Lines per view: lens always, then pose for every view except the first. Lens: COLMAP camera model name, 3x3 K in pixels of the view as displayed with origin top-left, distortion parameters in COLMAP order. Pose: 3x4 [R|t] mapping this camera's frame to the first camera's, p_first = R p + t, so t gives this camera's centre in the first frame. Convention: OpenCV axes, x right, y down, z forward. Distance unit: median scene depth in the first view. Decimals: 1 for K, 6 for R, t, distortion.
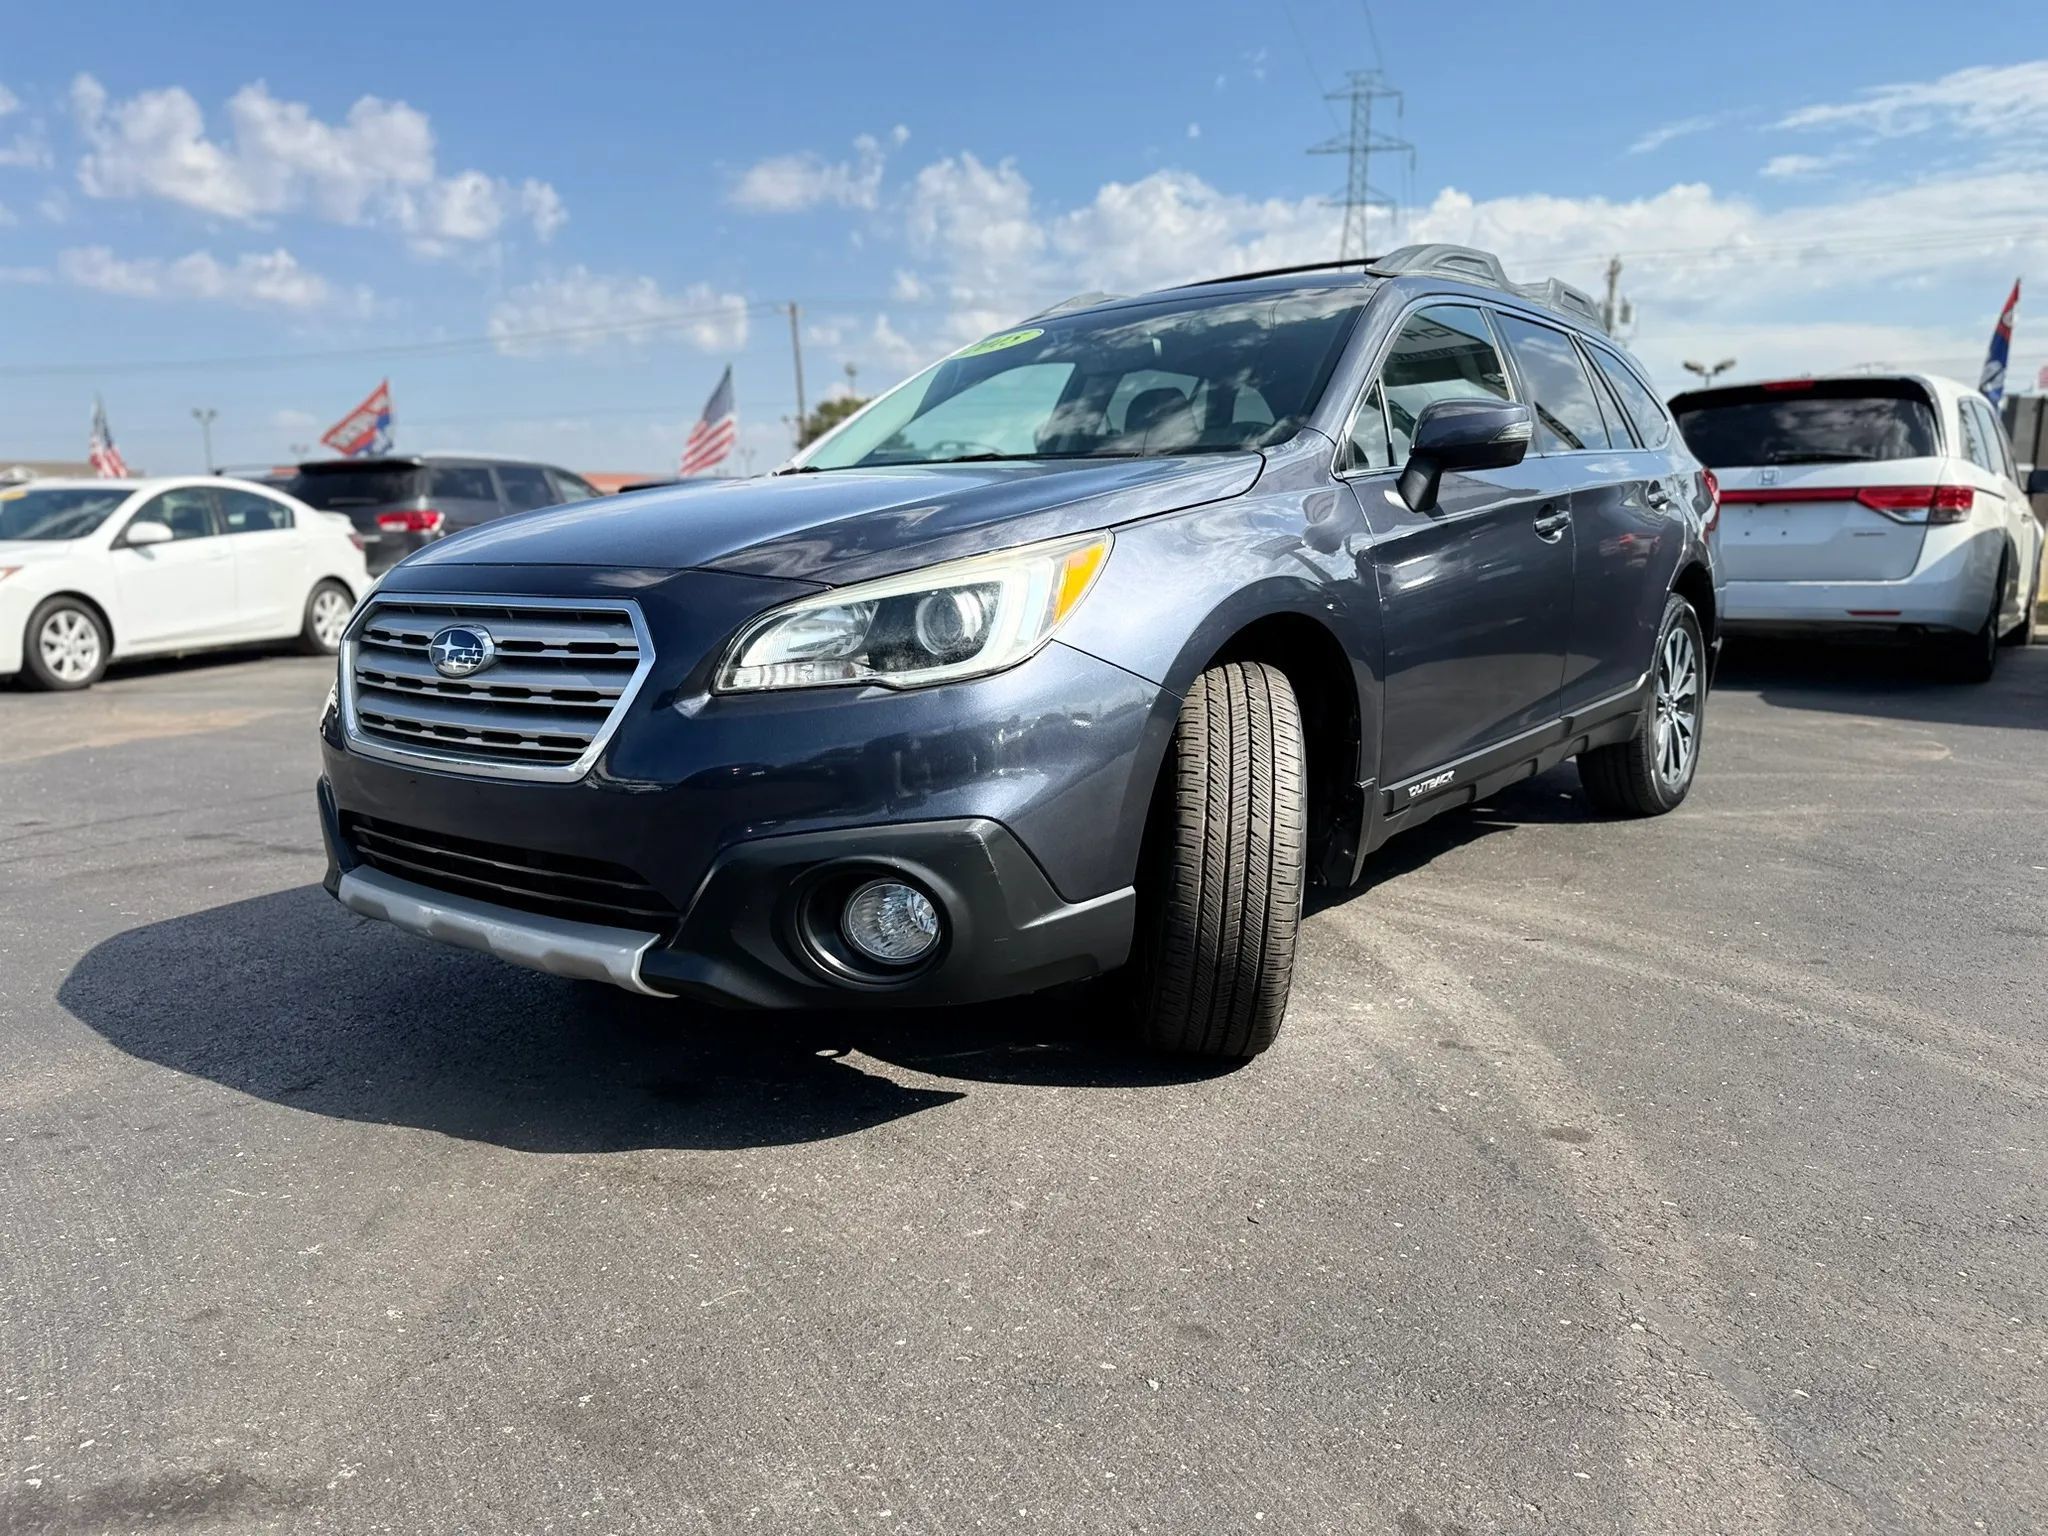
lens RADIAL K [[1461.4, 0, 1017.8], [0, 1461.4, 774.5], [0, 0, 1]] dist [0.026339, -0.030975]
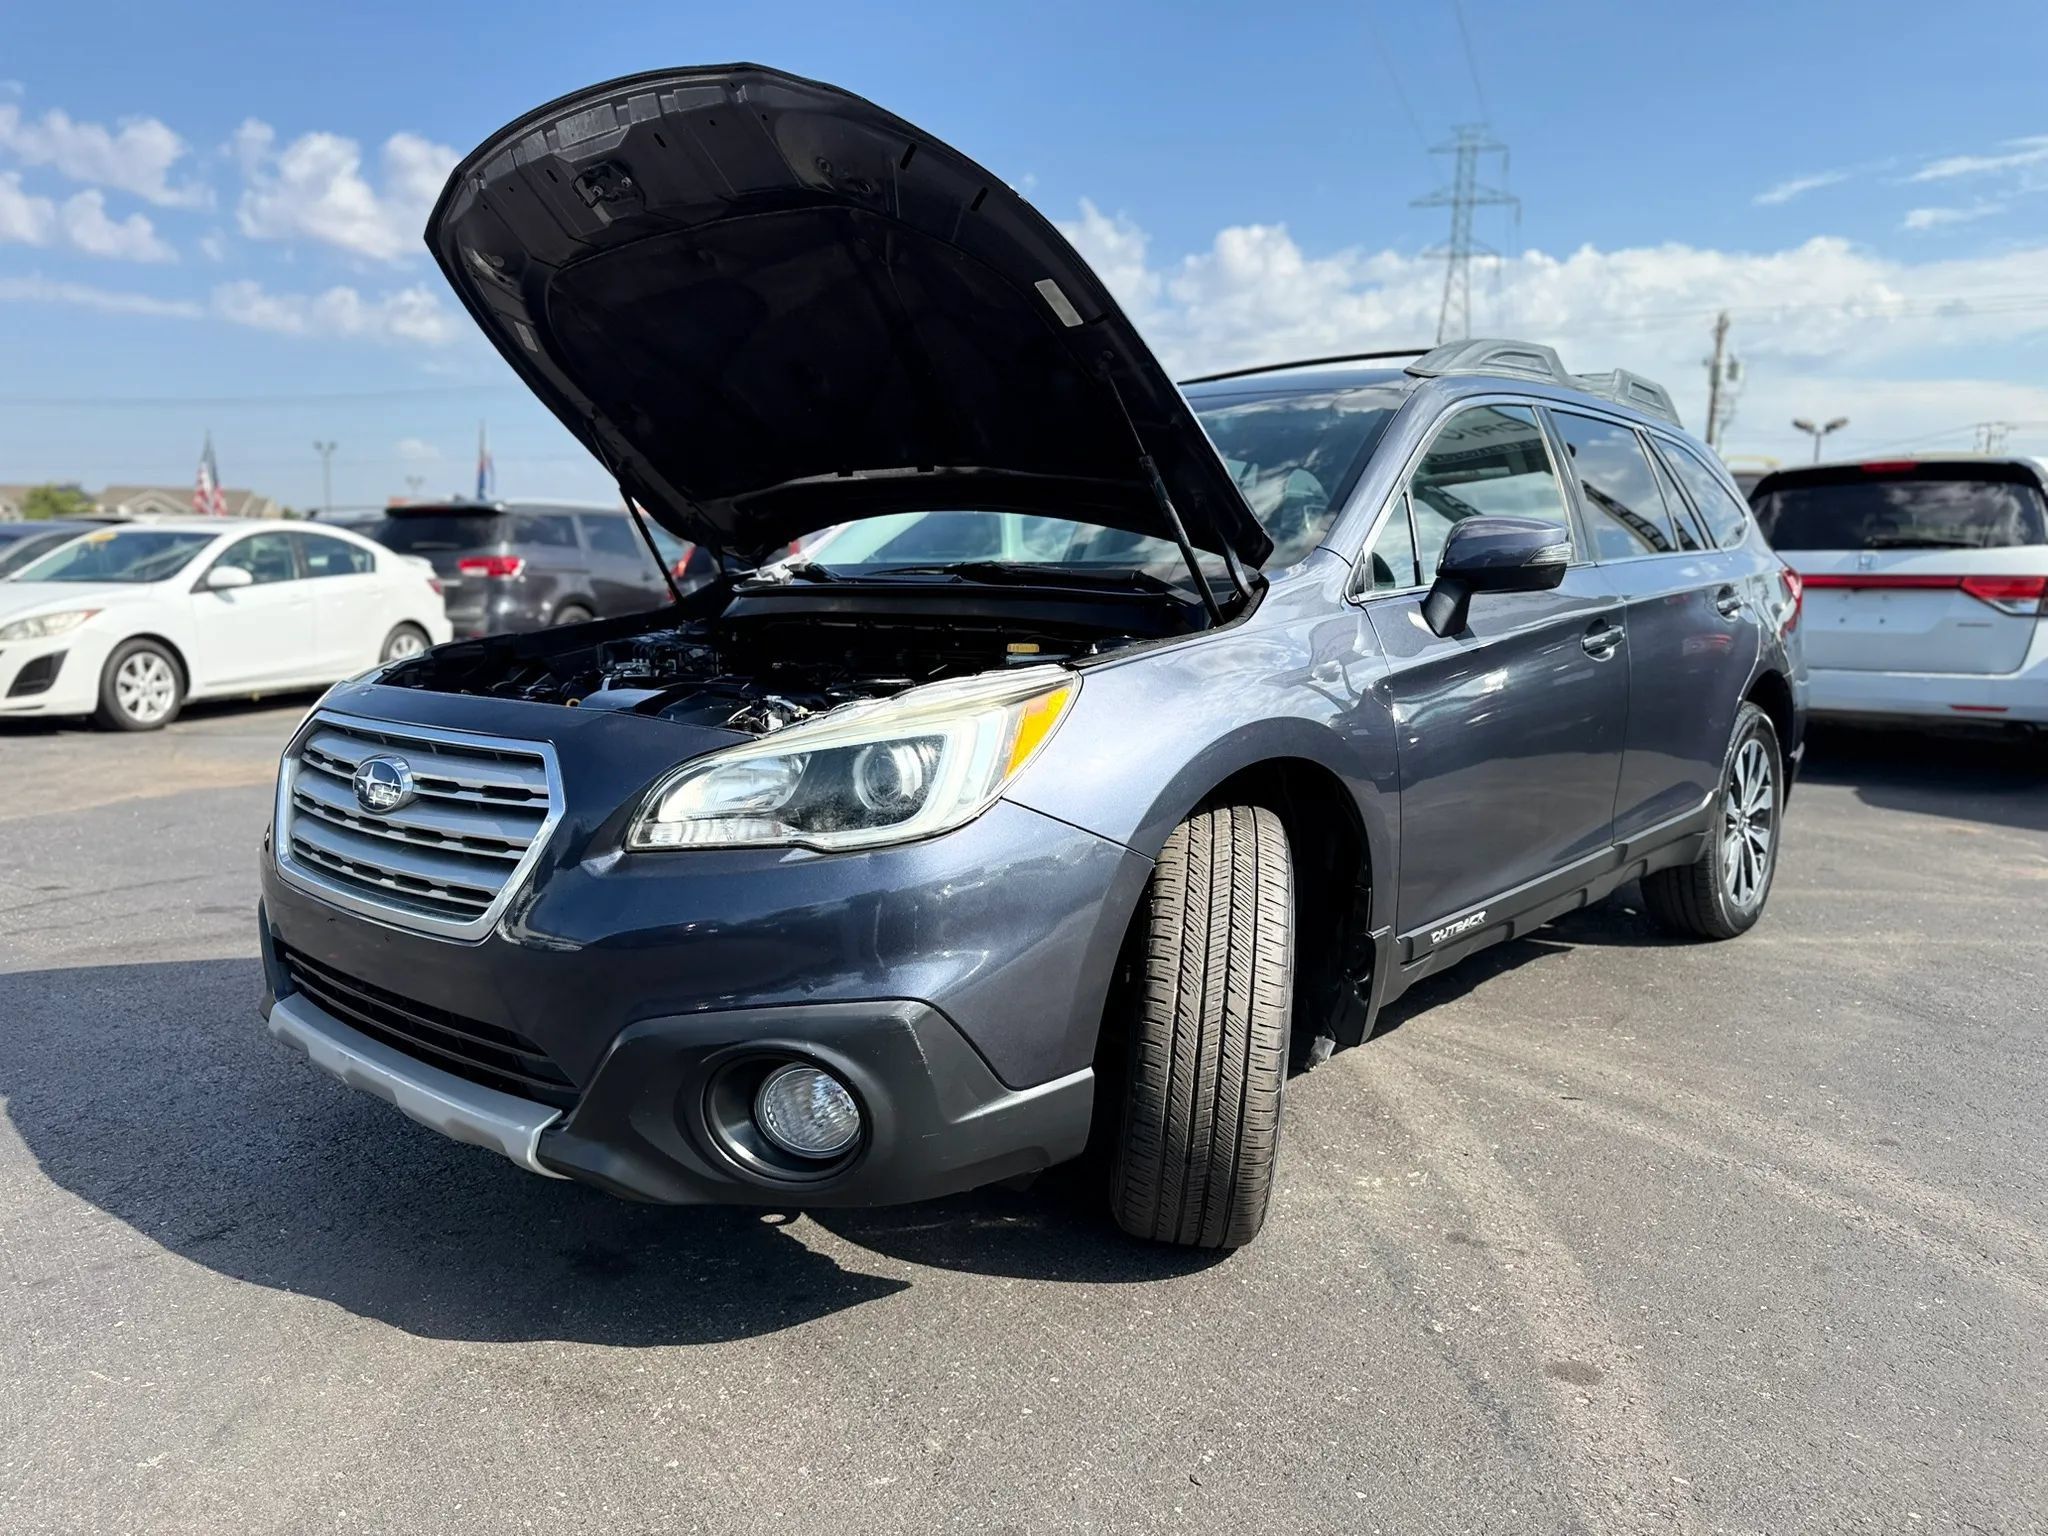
lens RADIAL K [[1461.4, 0, 1039.6], [0, 1461.4, 758.7], [0, 0, 1]] dist [0.026339, -0.030975]
pose [[0.998390, 0.026865, -0.049964, 0.069494], [-0.028667, 0.998951, -0.035704, -0.064746], [0.048952, 0.037079, 0.998113, 0.071639]]
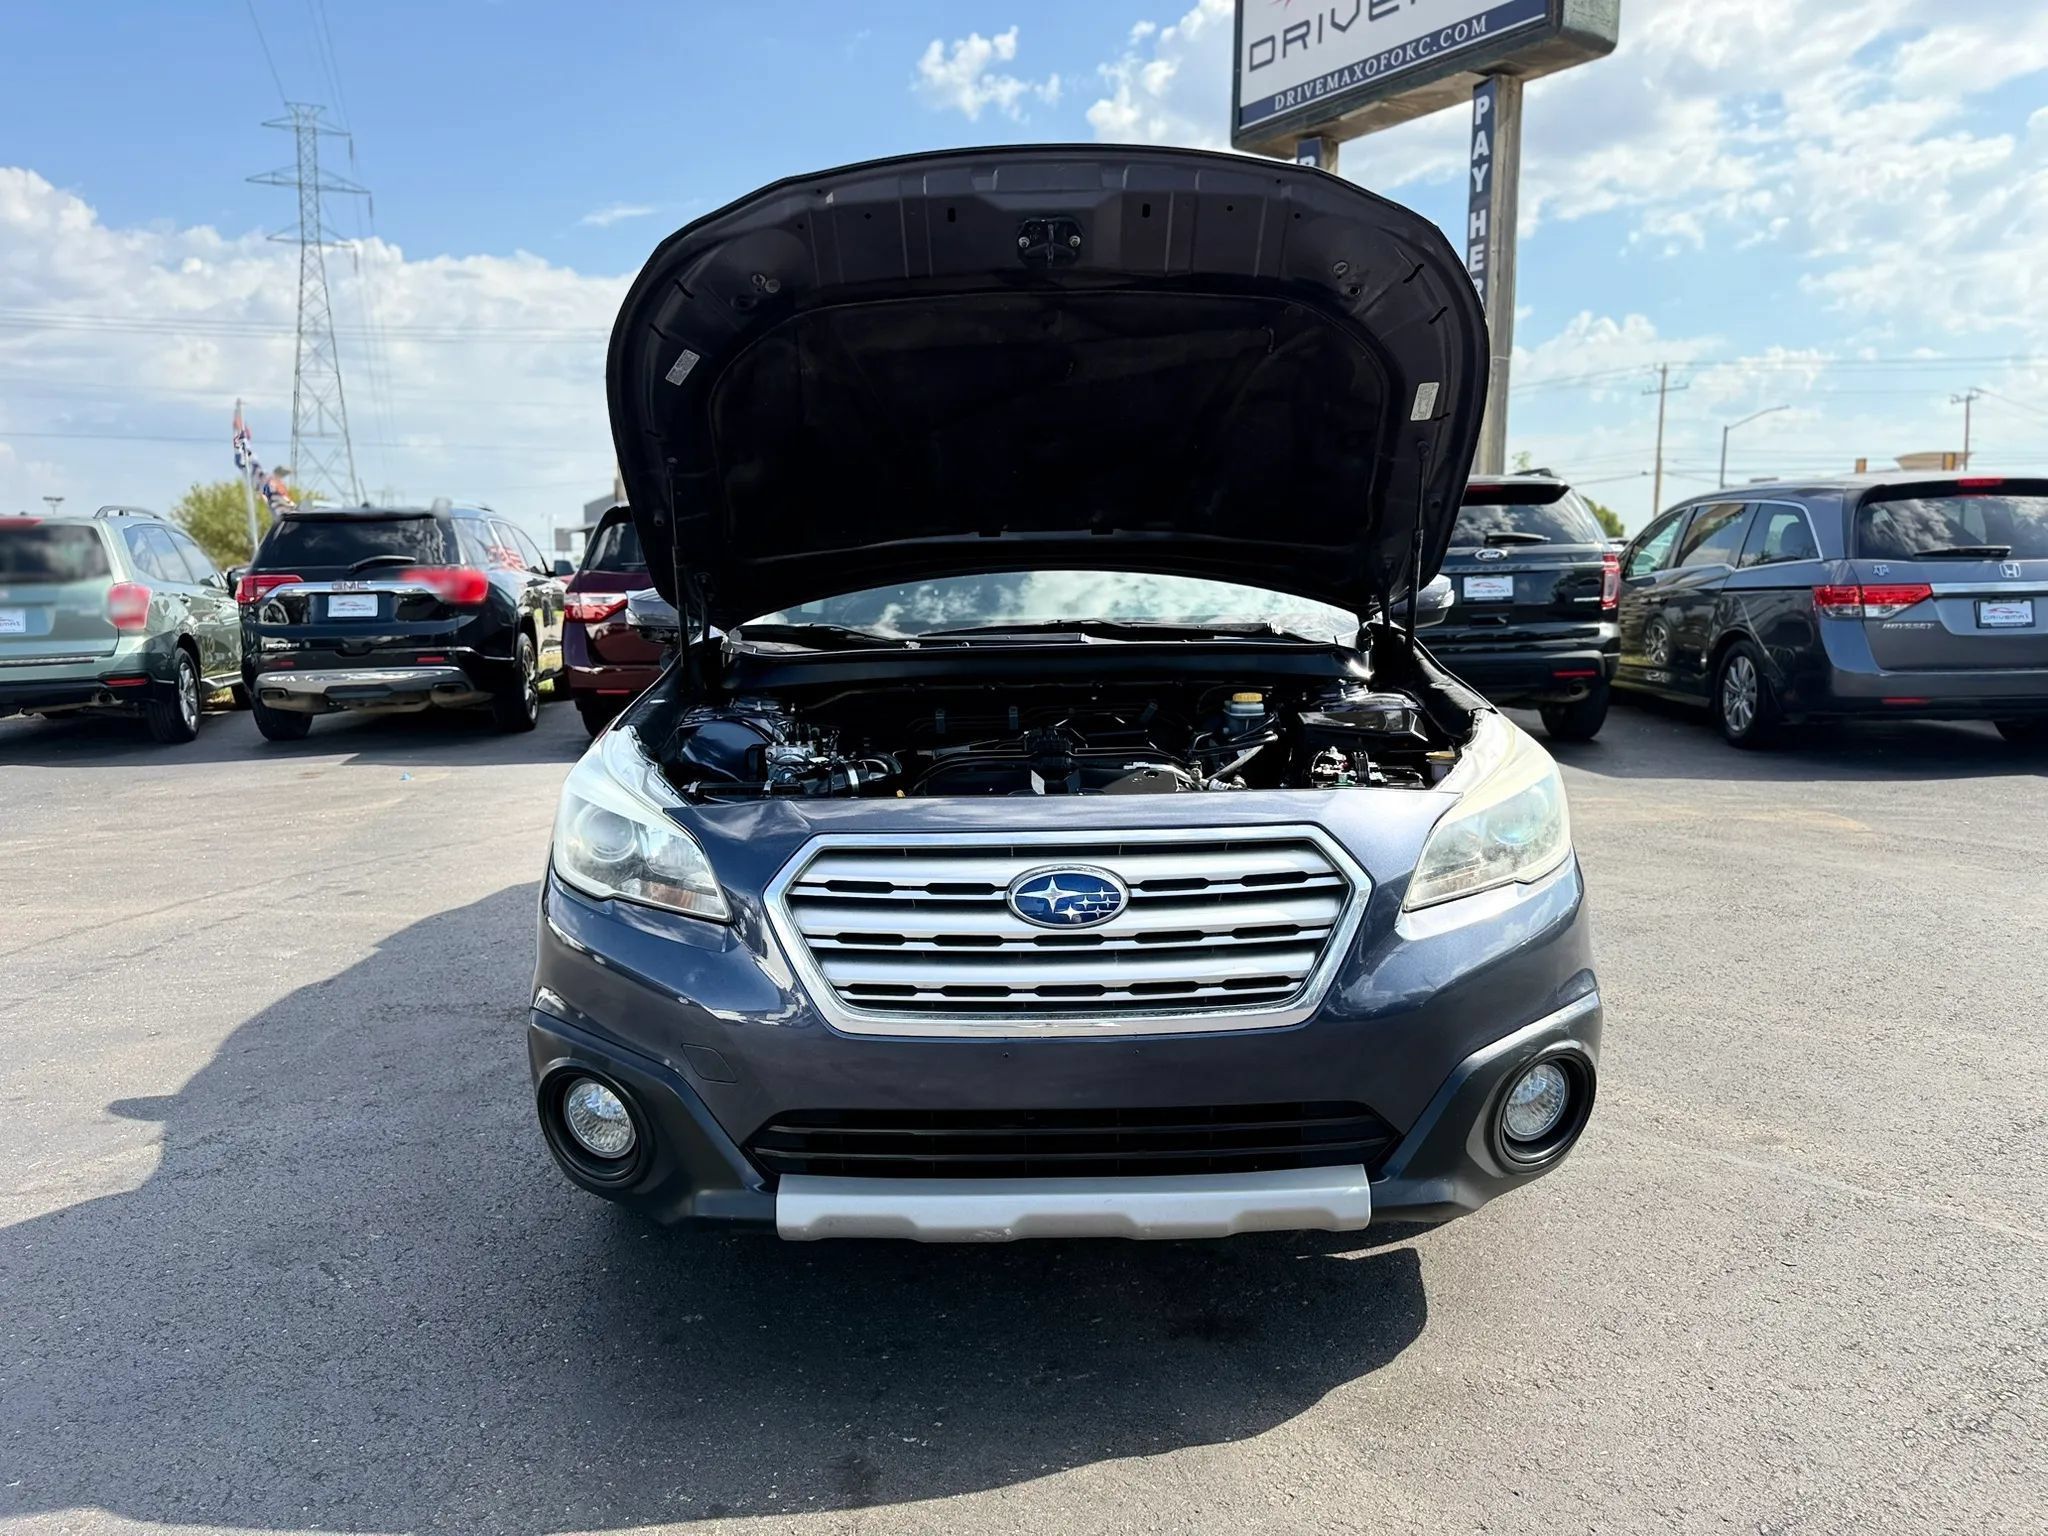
lens RADIAL K [[1461.4, 0, 926.1], [0, 1461.4, 797.1], [0, 0, 1]] dist [0.026339, -0.030975]
pose [[0.794641, -0.095860, 0.599463, -0.786249], [0.105243, 0.994256, 0.019483, -0.137876], [-0.597887, 0.047607, 0.800165, 0.294475]]
